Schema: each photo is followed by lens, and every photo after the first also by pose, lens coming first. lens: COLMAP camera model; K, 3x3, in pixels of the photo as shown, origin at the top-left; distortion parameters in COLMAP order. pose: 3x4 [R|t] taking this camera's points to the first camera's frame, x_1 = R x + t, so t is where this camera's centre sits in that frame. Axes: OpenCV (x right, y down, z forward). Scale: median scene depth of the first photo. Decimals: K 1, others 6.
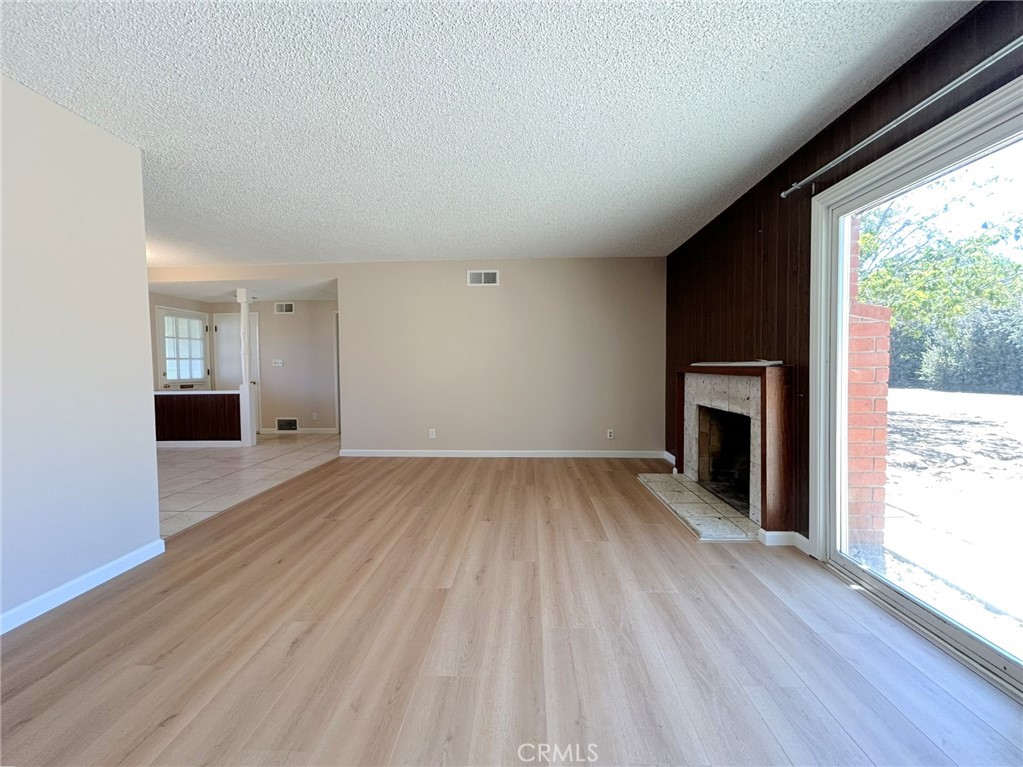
lens RADIAL K [[414.2, 0, 503.9], [0, 414.2, 379.6], [0, 0, 1]] dist [0.001431, 0.000668]
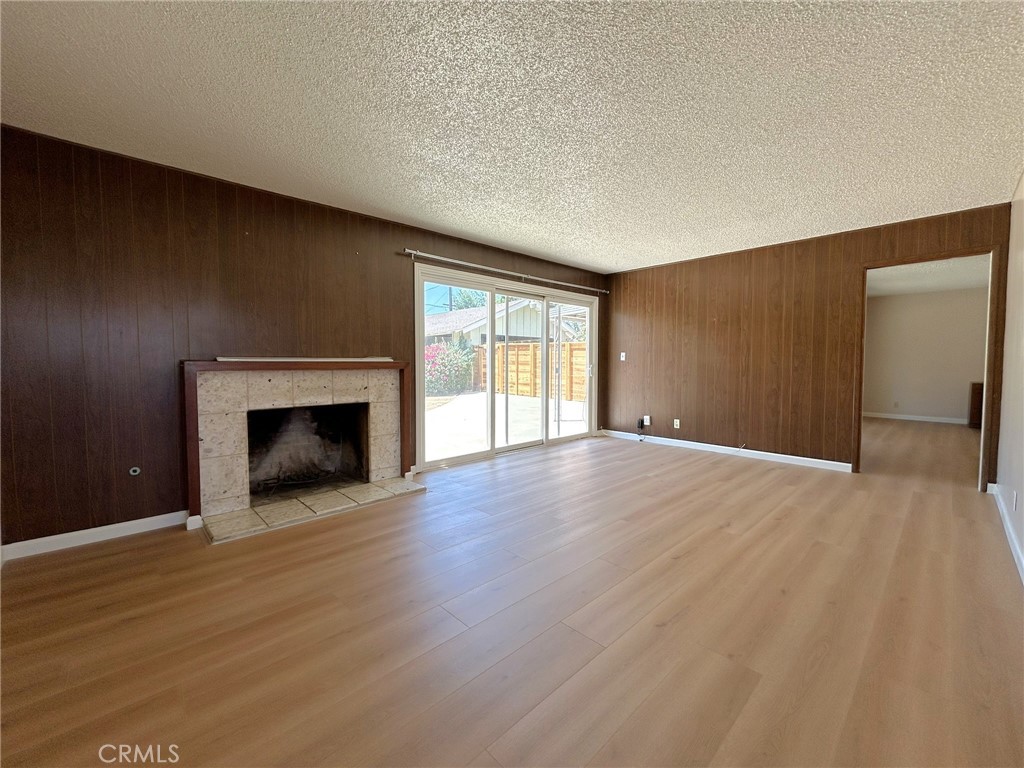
lens RADIAL K [[414.6, 0, 514.8], [0, 414.6, 384.4], [0, 0, 1]] dist [0.001431, 0.000668]
pose [[-0.731508, -0.026699, 0.681310, -0.949940], [0.027278, 0.997287, 0.068369, -0.060239], [-0.681287, 0.068597, -0.728795, 2.628861]]
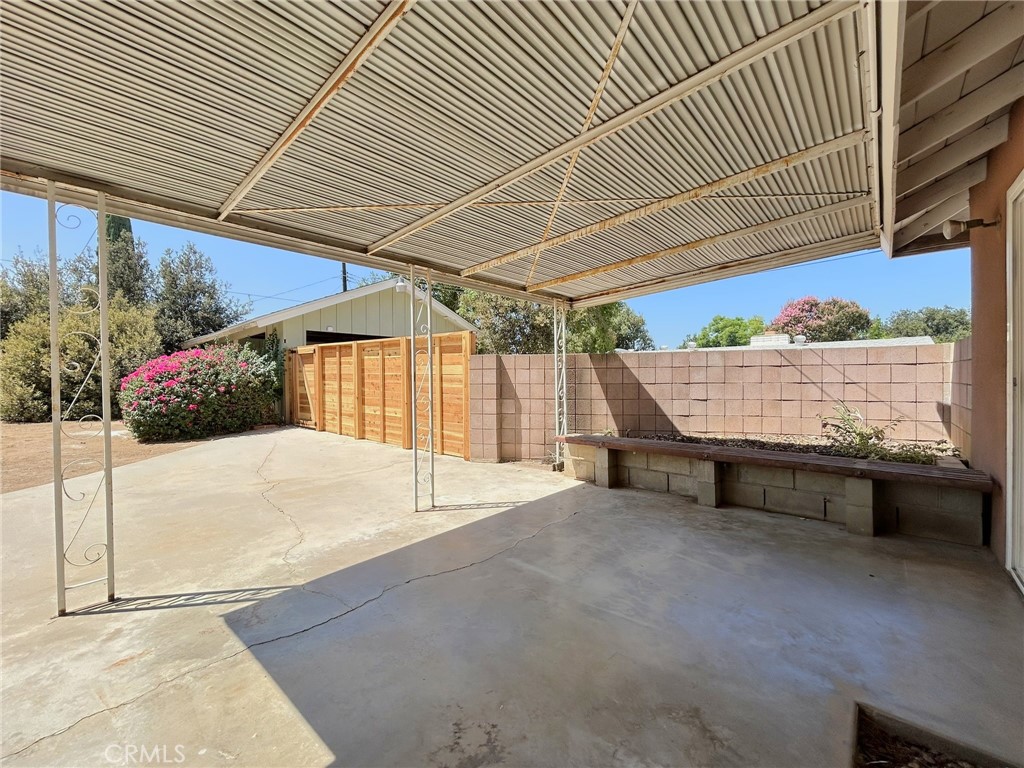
lens RADIAL K [[414.6, 0, 517.2], [0, 414.6, 383.1], [0, 0, 1]] dist [0.001431, 0.000668]
pose [[-0.775960, 0.006589, 0.630748, -0.764128], [0.039075, 0.998527, 0.037639, -0.042185], [-0.629571, 0.053853, -0.775074, 2.003428]]
